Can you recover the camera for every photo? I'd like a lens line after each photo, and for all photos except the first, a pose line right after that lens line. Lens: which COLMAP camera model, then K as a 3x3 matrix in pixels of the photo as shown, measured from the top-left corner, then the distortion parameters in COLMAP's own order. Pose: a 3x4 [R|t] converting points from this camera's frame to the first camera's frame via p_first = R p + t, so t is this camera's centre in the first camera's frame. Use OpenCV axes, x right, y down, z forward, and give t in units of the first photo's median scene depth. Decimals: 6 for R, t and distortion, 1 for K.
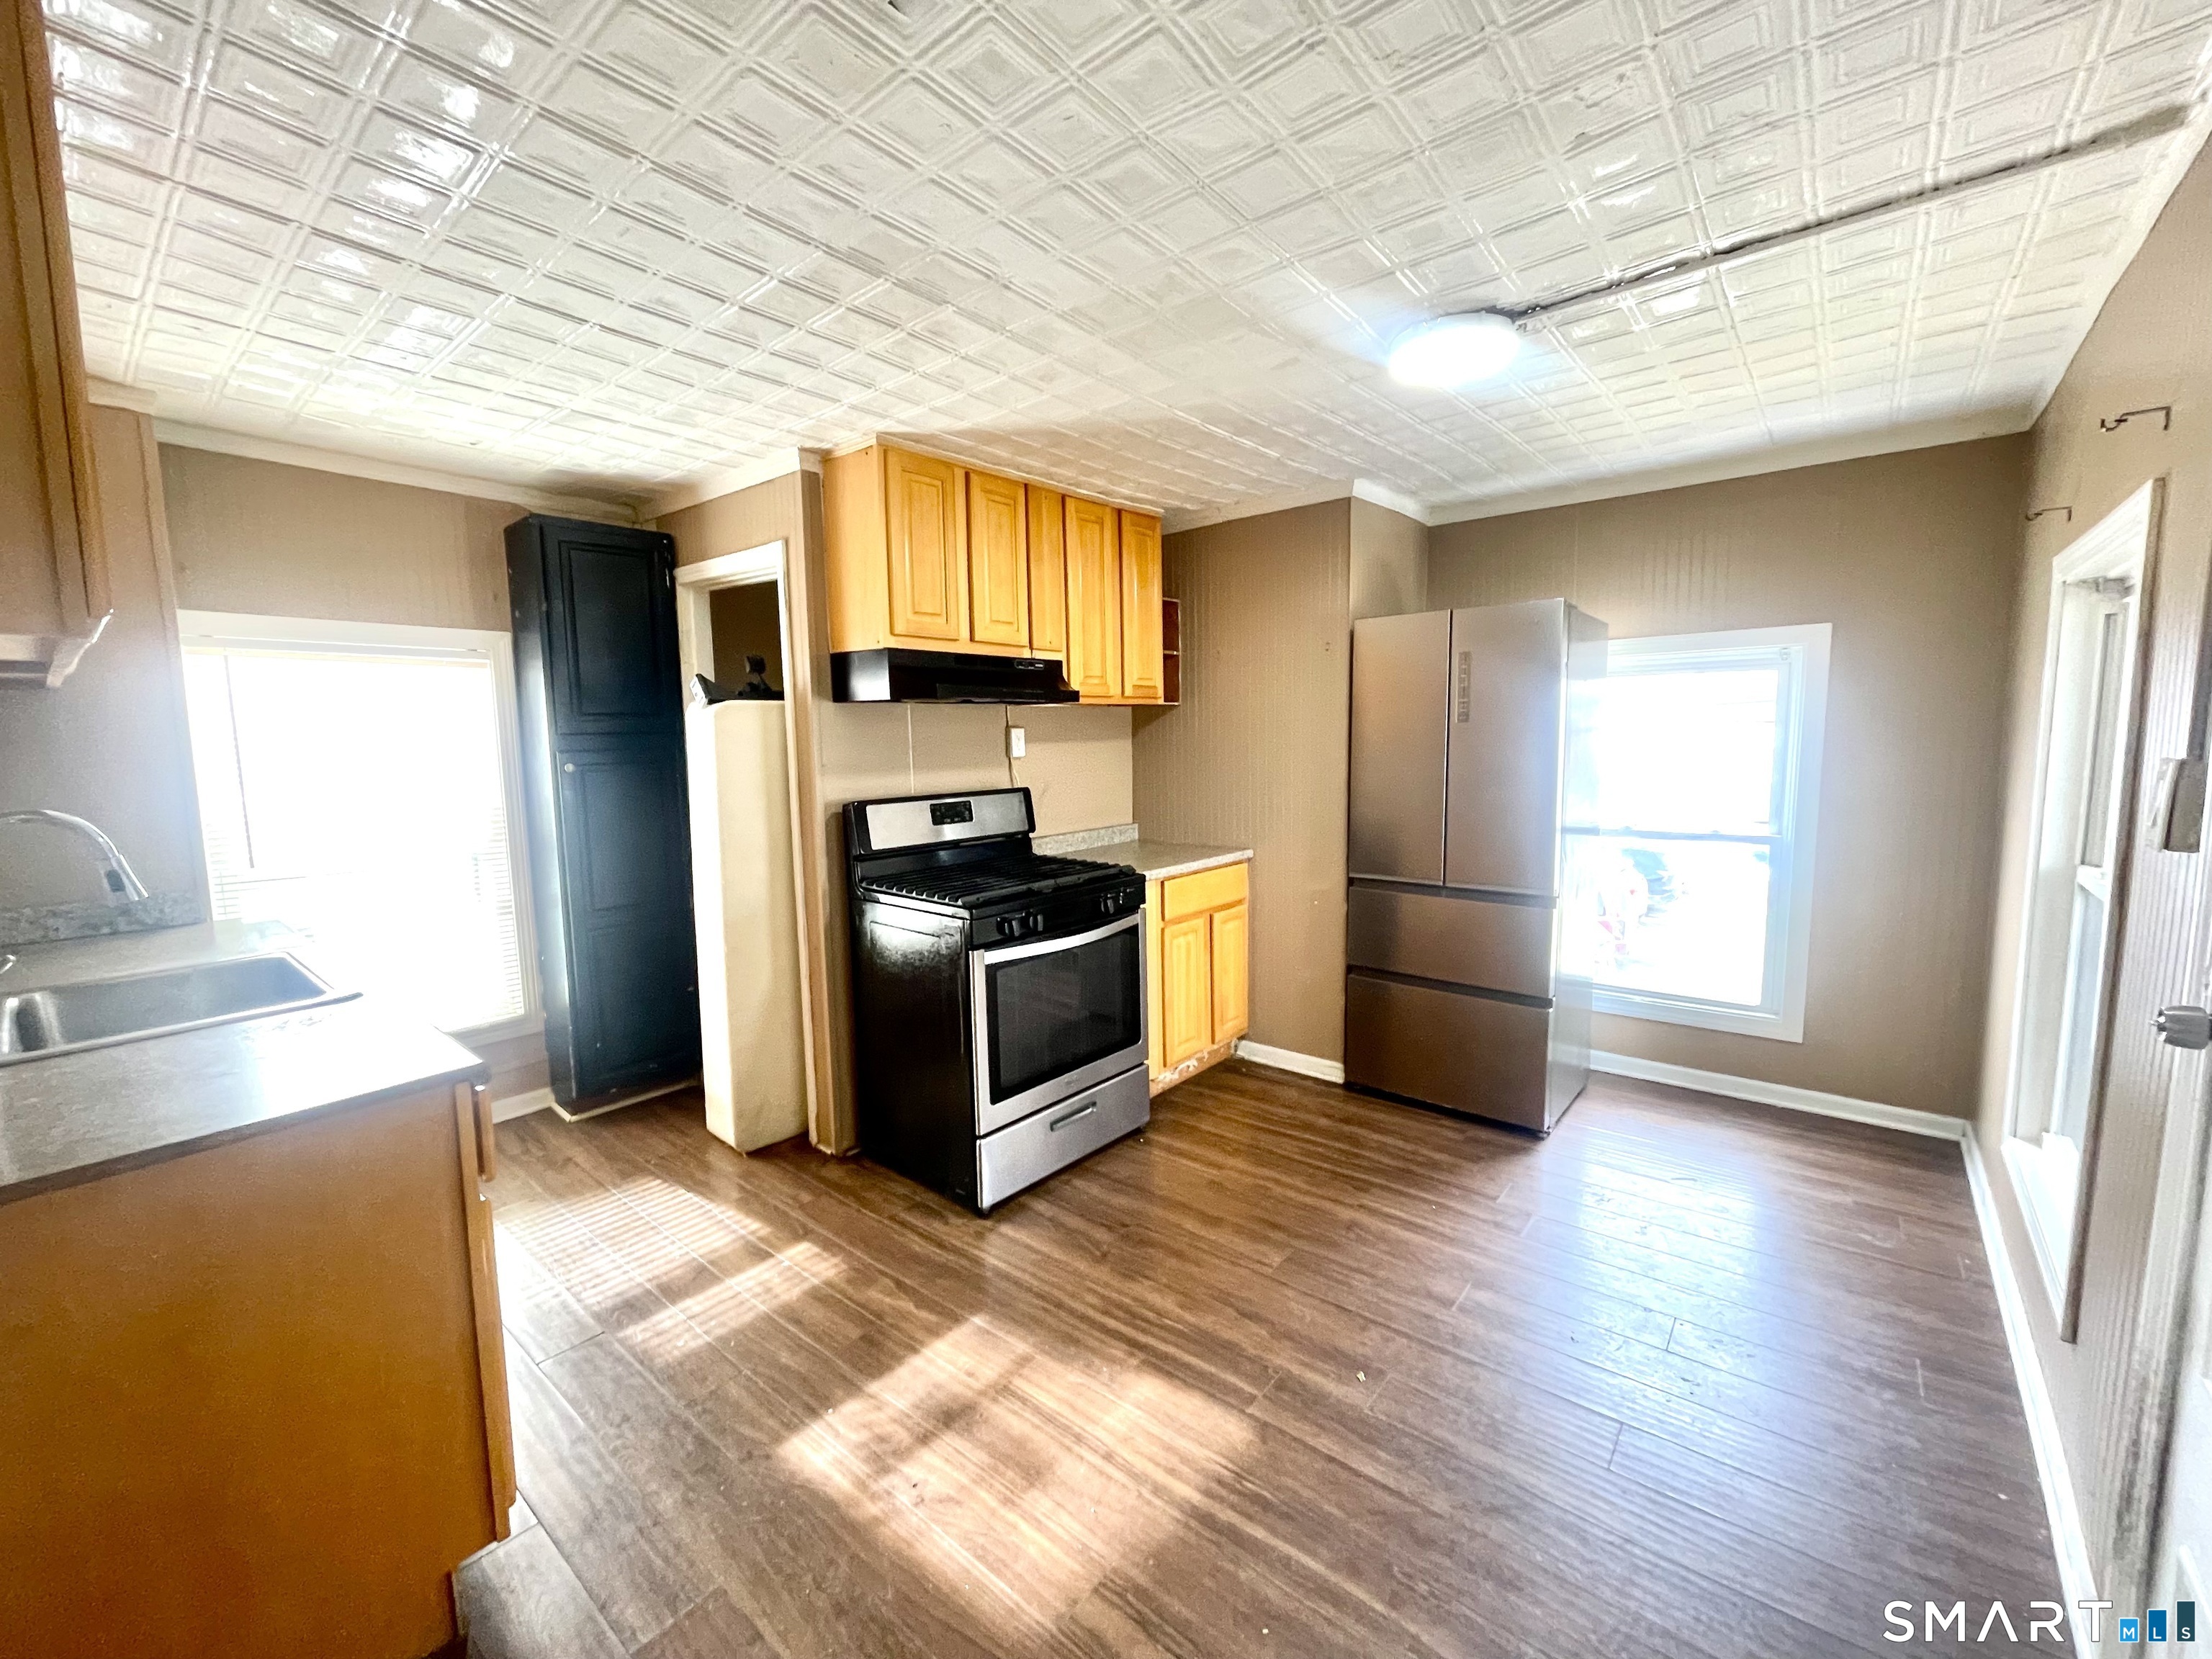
lens RADIAL K [[893.1, 0, 1106.4], [0, 893.1, 825.7], [0, 0, 1]] dist [-0.001690, 0.000464]
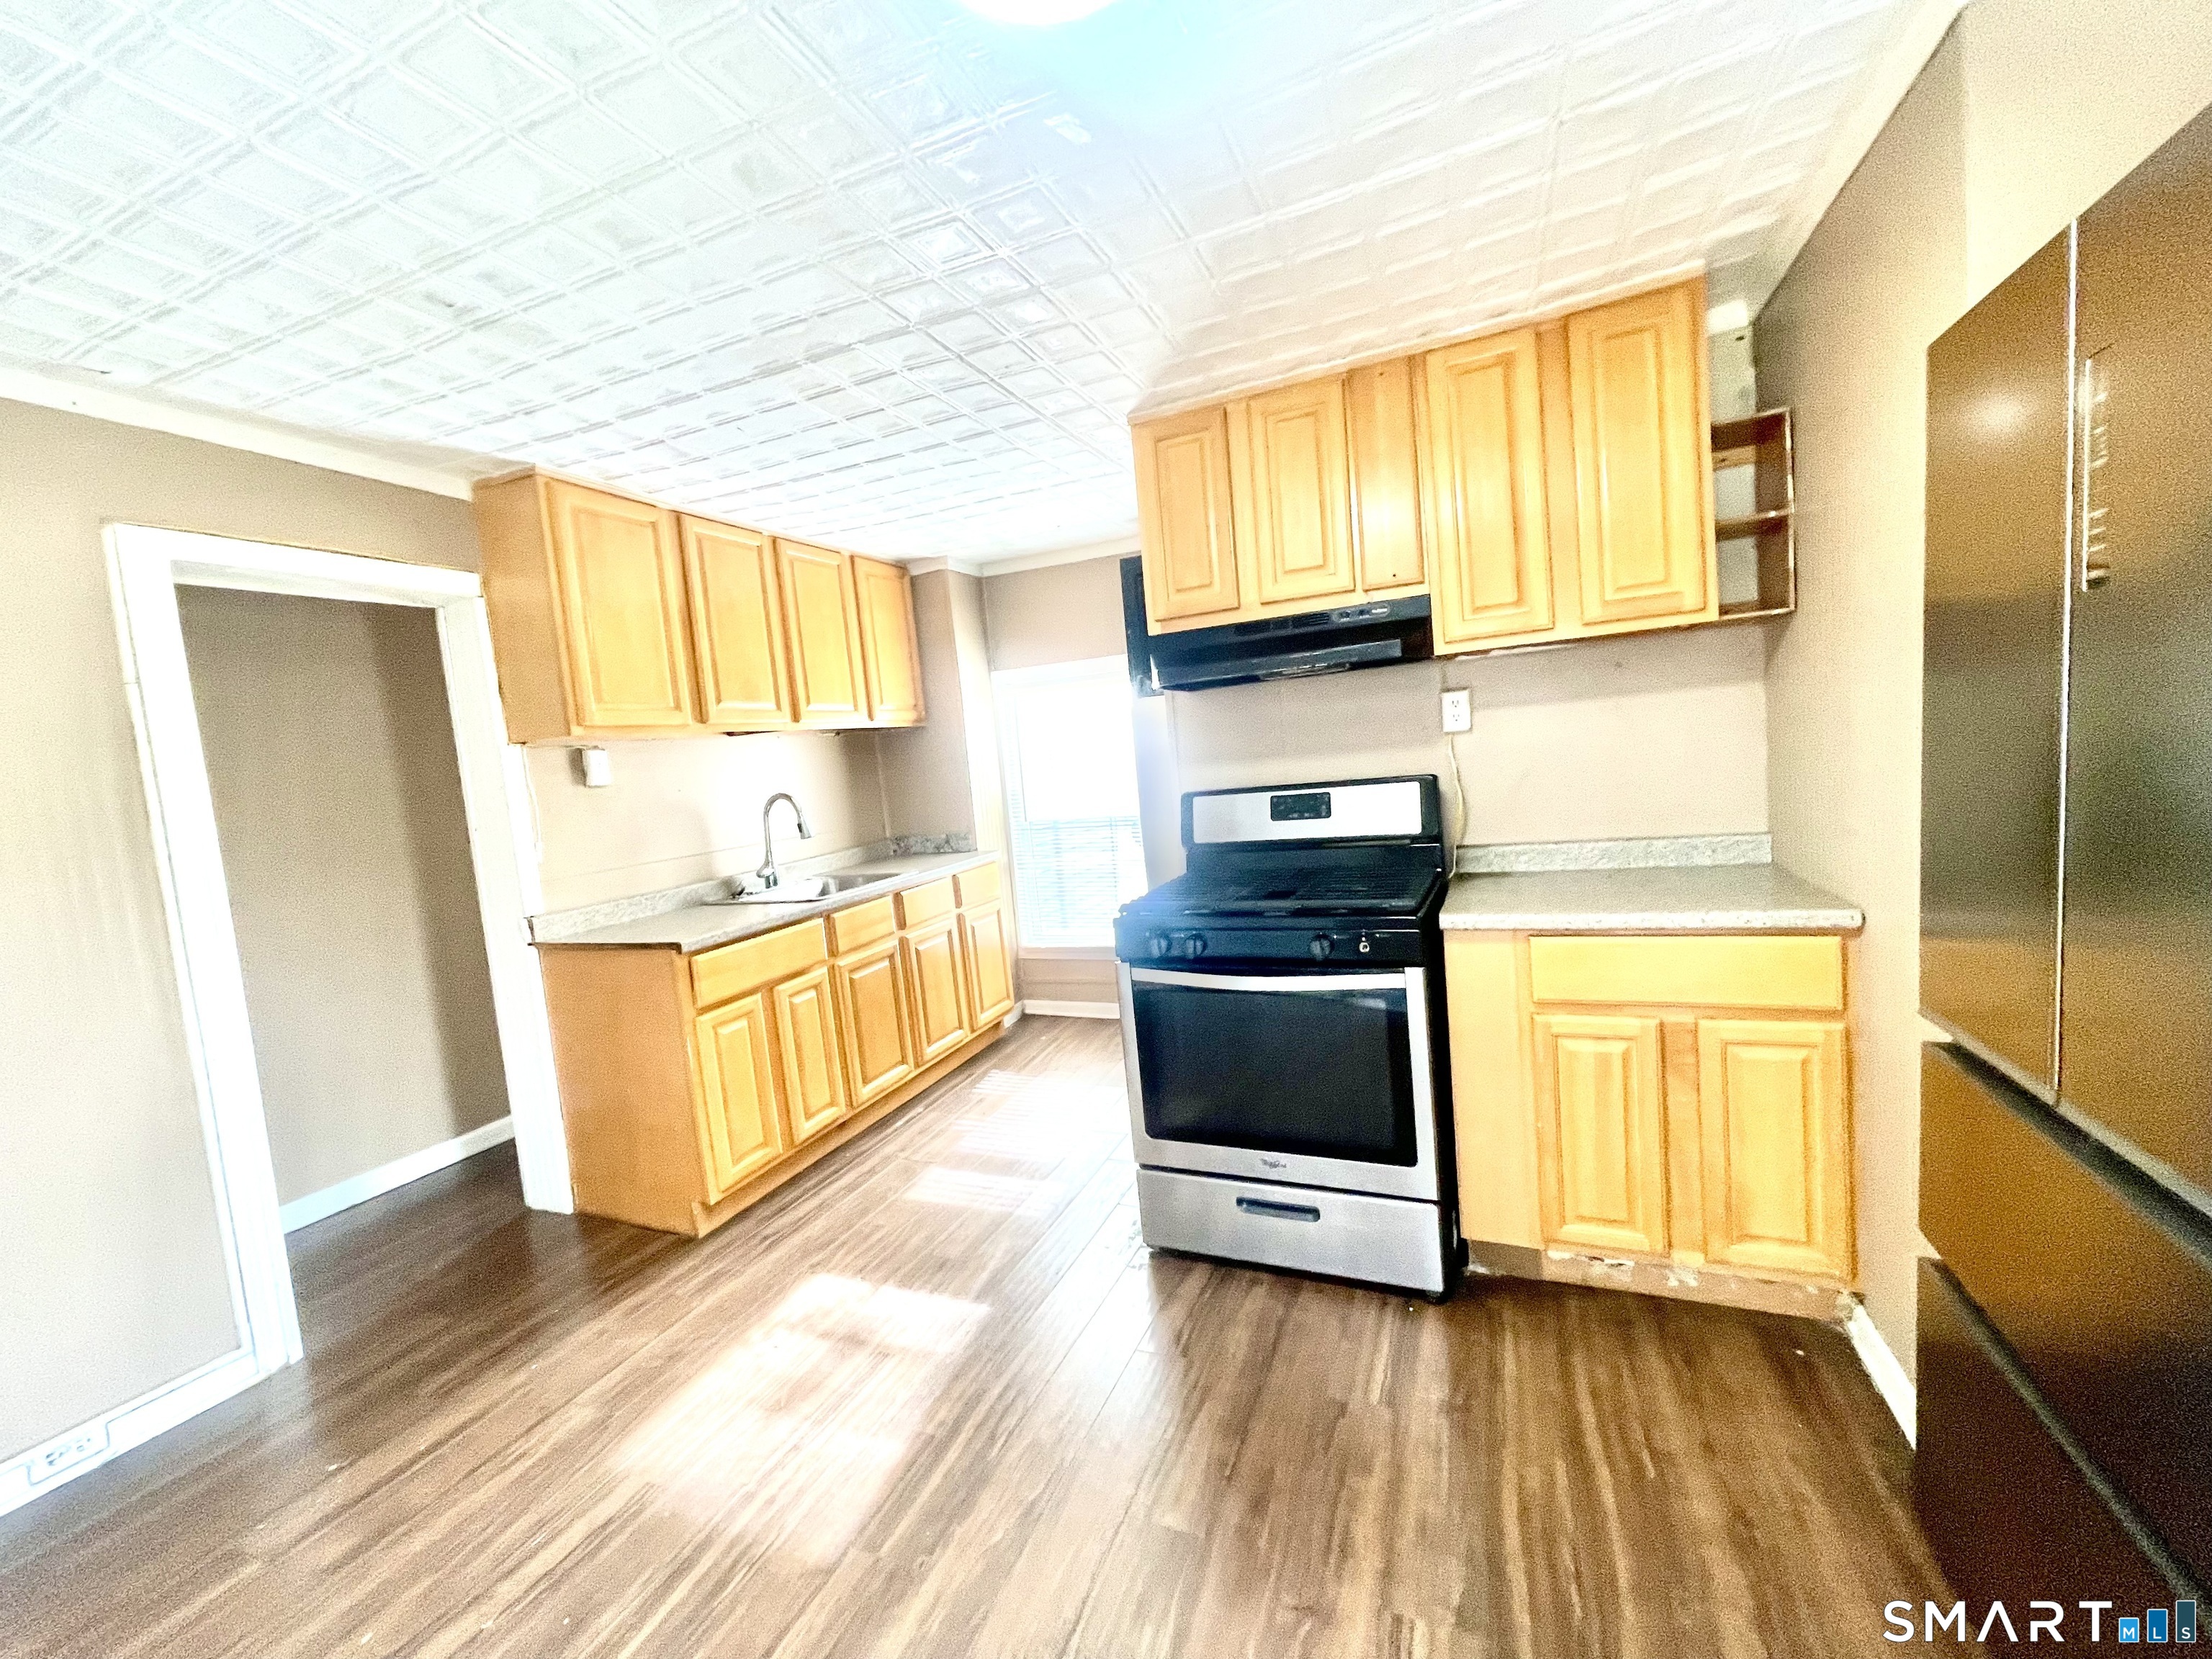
lens RADIAL K [[893.1, 0, 1109.3], [0, 893.1, 825.2], [0, 0, 1]] dist [-0.001690, 0.000464]
pose [[0.291866, 0.068889, -0.953975, 0.825165], [-0.014958, 0.997610, 0.067463, -0.072728], [0.956342, -0.005421, 0.292199, 0.827116]]
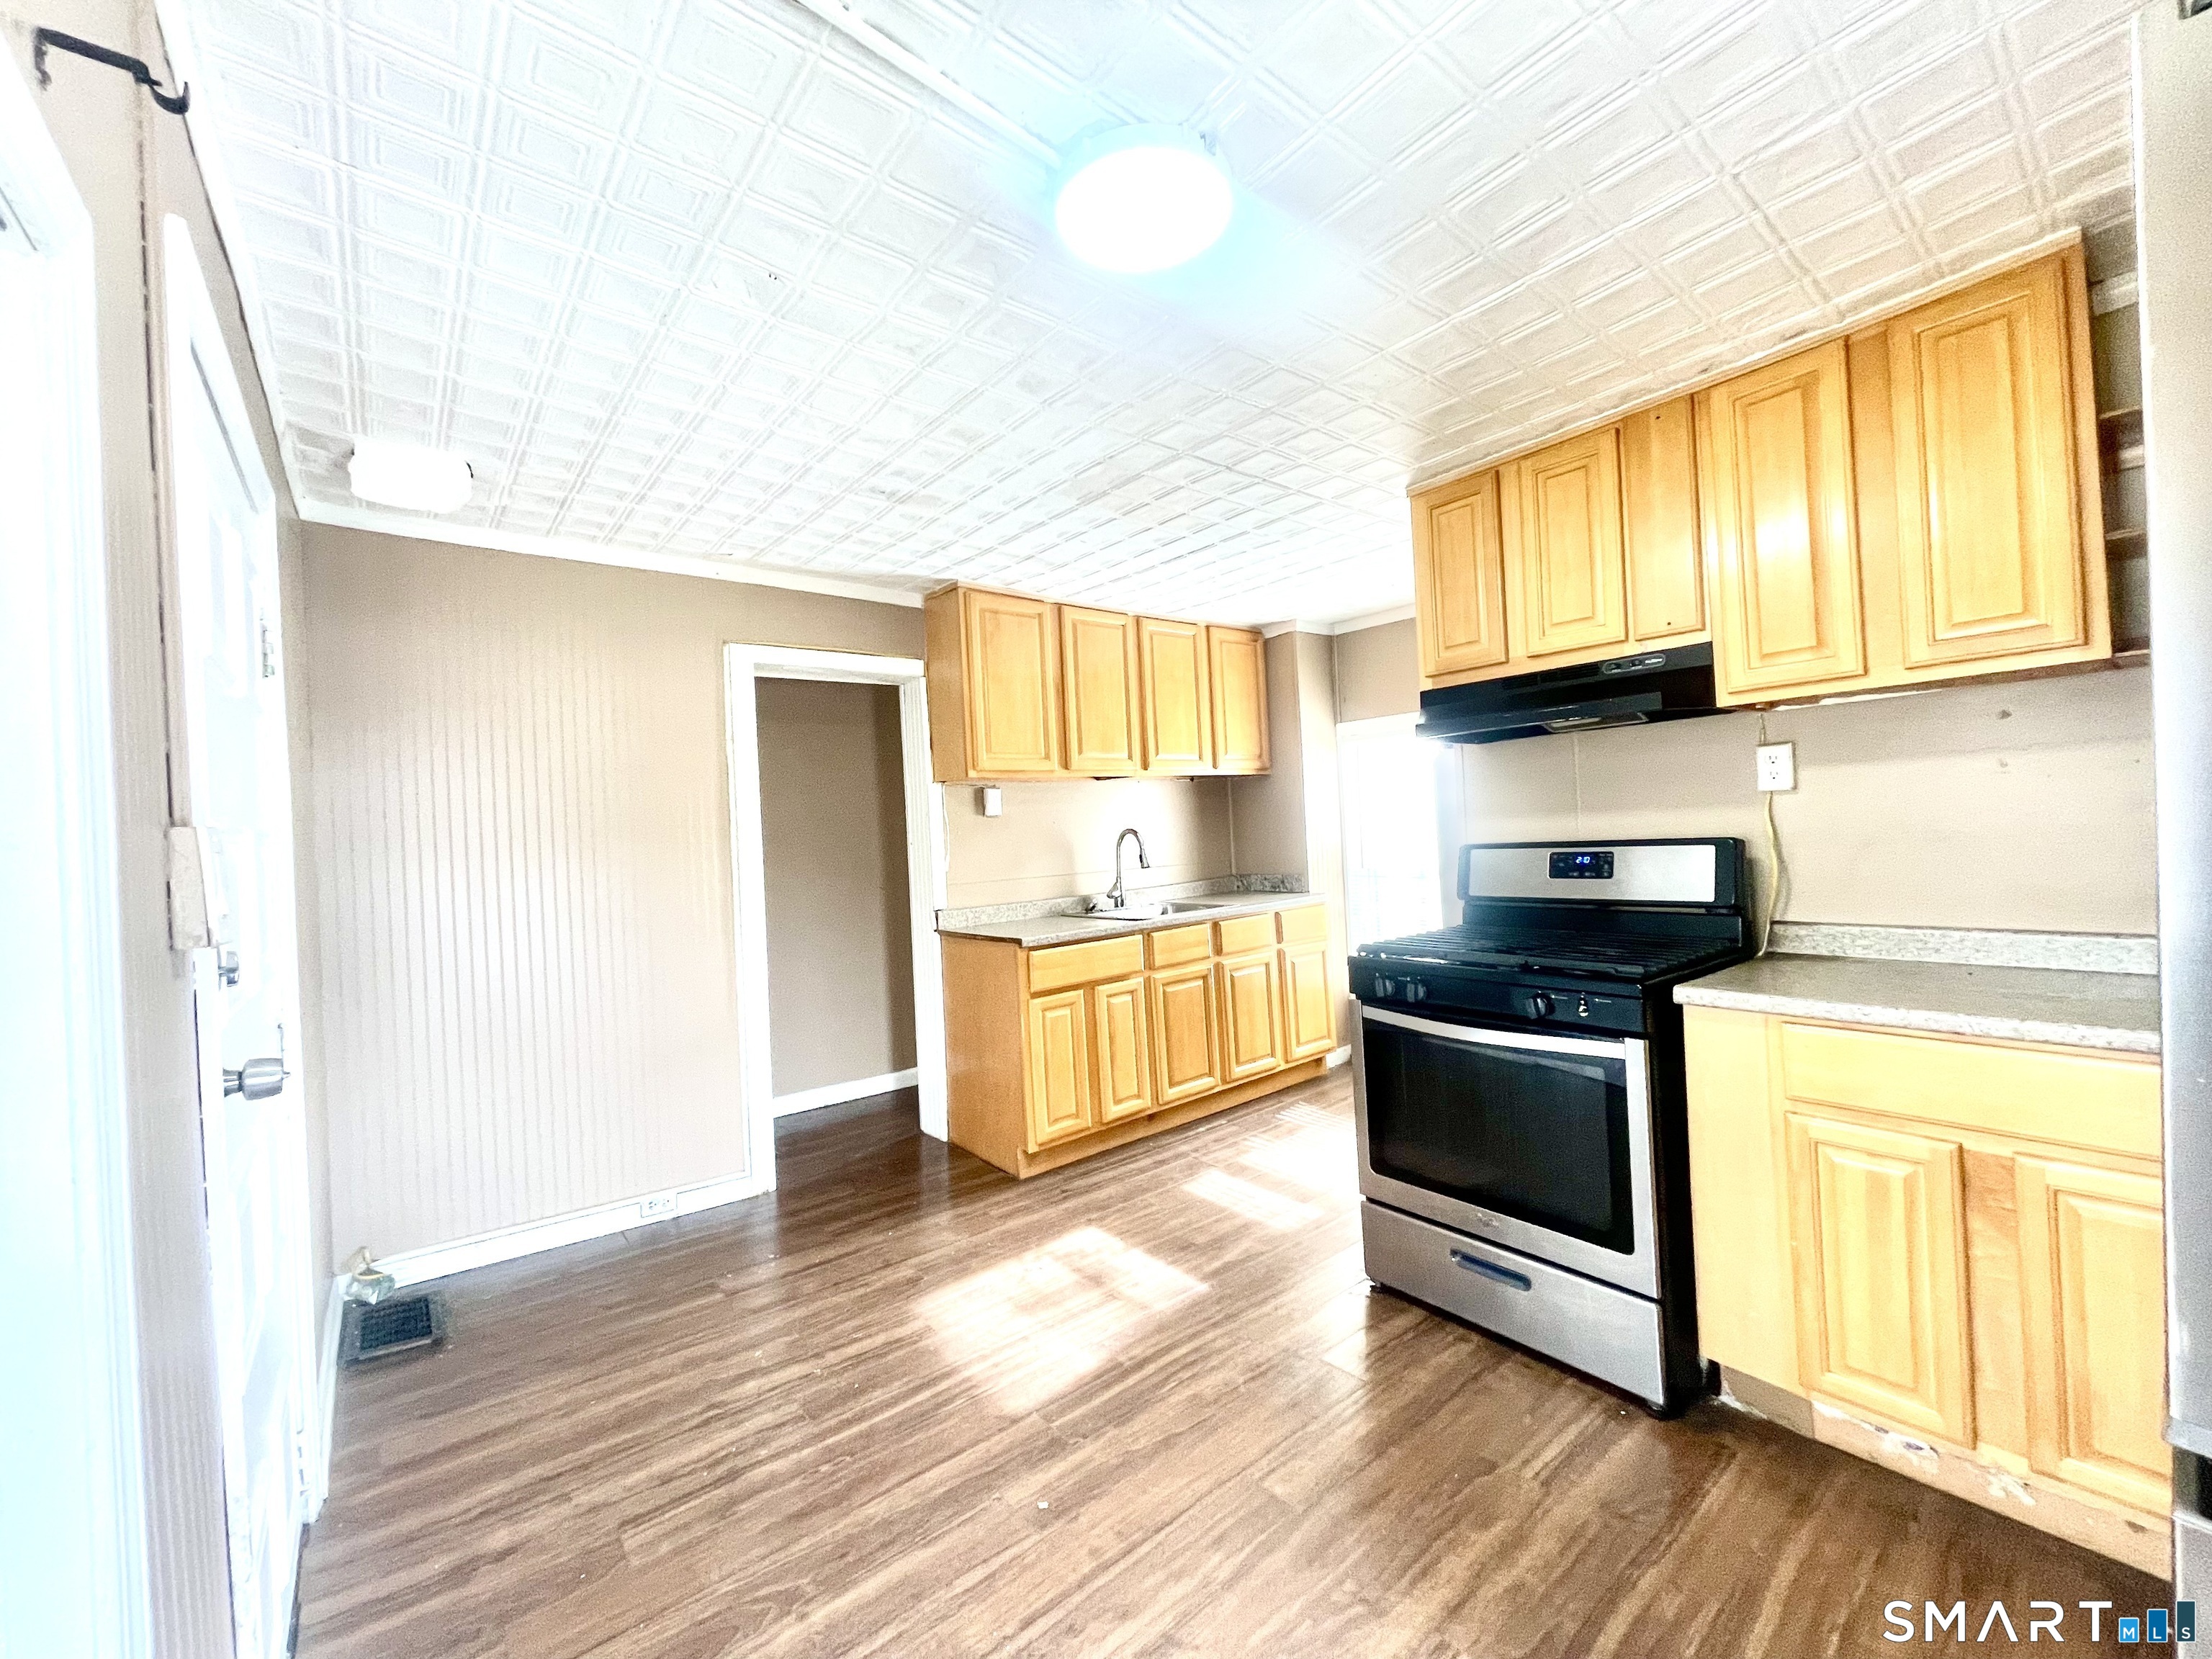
lens RADIAL K [[893.1, 0, 1105.5], [0, 893.1, 823.1], [0, 0, 1]] dist [-0.001690, 0.000464]
pose [[-0.194421, 0.017862, -0.980756, 0.991997], [-0.050869, 0.998305, 0.028265, -0.075711], [0.979598, 0.055385, -0.193183, 1.046634]]
